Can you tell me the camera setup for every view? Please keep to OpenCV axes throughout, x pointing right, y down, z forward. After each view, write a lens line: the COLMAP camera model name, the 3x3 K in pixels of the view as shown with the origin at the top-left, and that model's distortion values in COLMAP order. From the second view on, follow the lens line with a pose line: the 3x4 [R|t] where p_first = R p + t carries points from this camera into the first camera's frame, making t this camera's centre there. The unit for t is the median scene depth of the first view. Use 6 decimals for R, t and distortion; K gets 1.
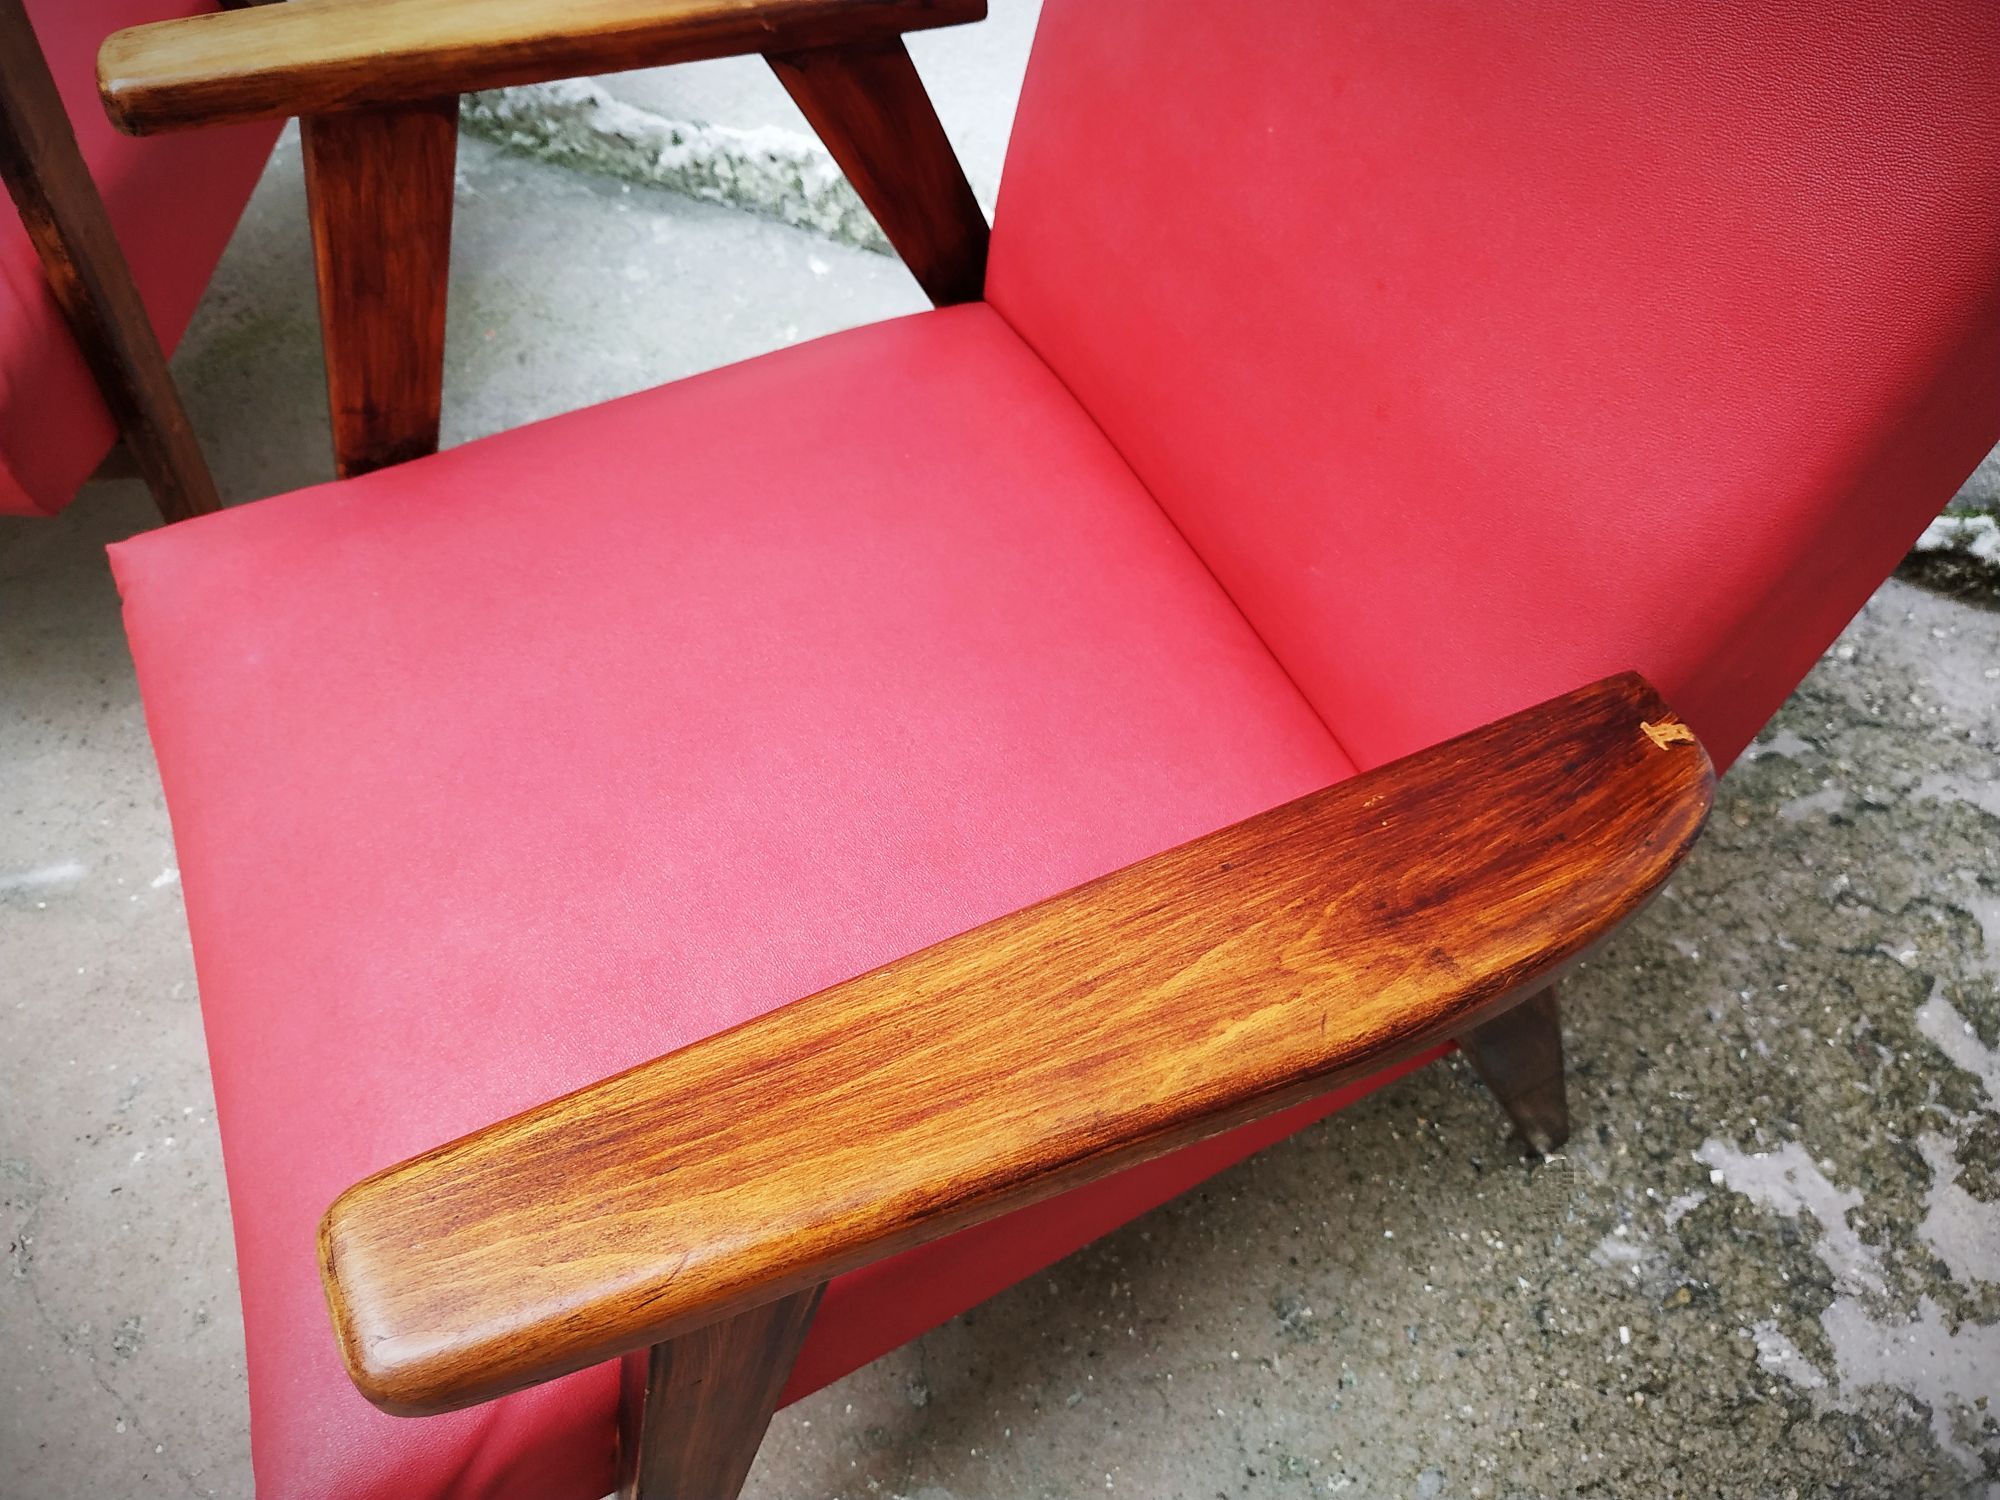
lens RADIAL K [[1464.4, 0, 1011.9], [0, 1464.4, 756.5], [0, 0, 1]] dist [0.011670, -0.027734]
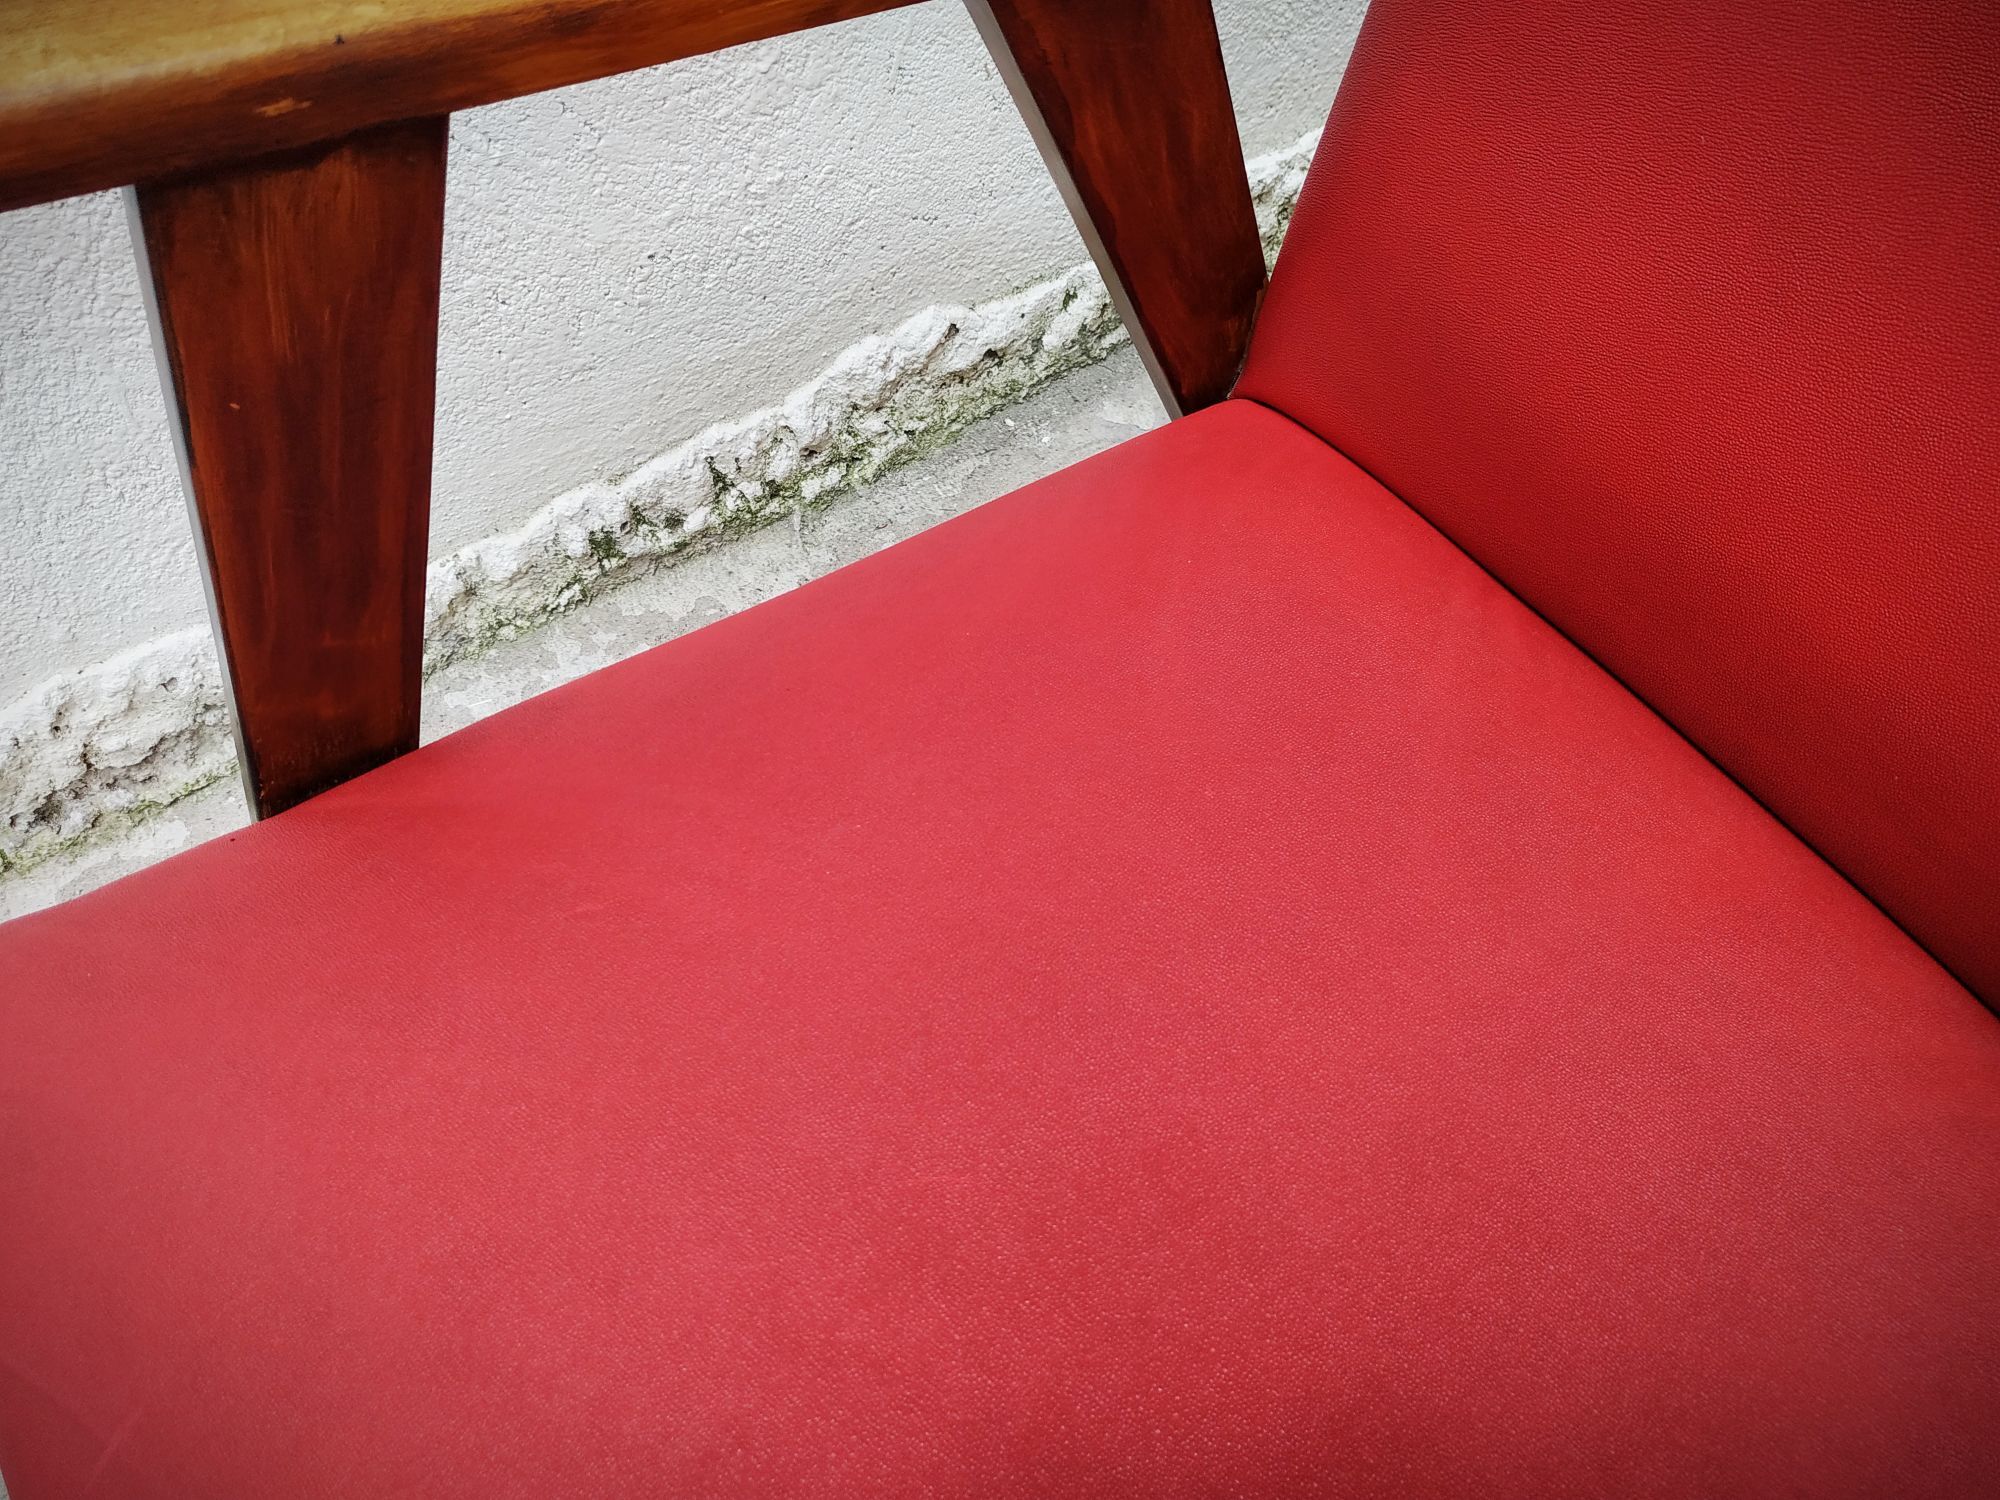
lens RADIAL K [[1464.4, 0, 981.7], [0, 1464.4, 794.0], [0, 0, 1]] dist [0.011670, -0.027734]
pose [[0.494594, -0.716594, 0.491802, -1.172306], [0.730727, 0.649217, 0.211084, -0.694590], [-0.470548, 0.254972, 0.844733, 0.785480]]
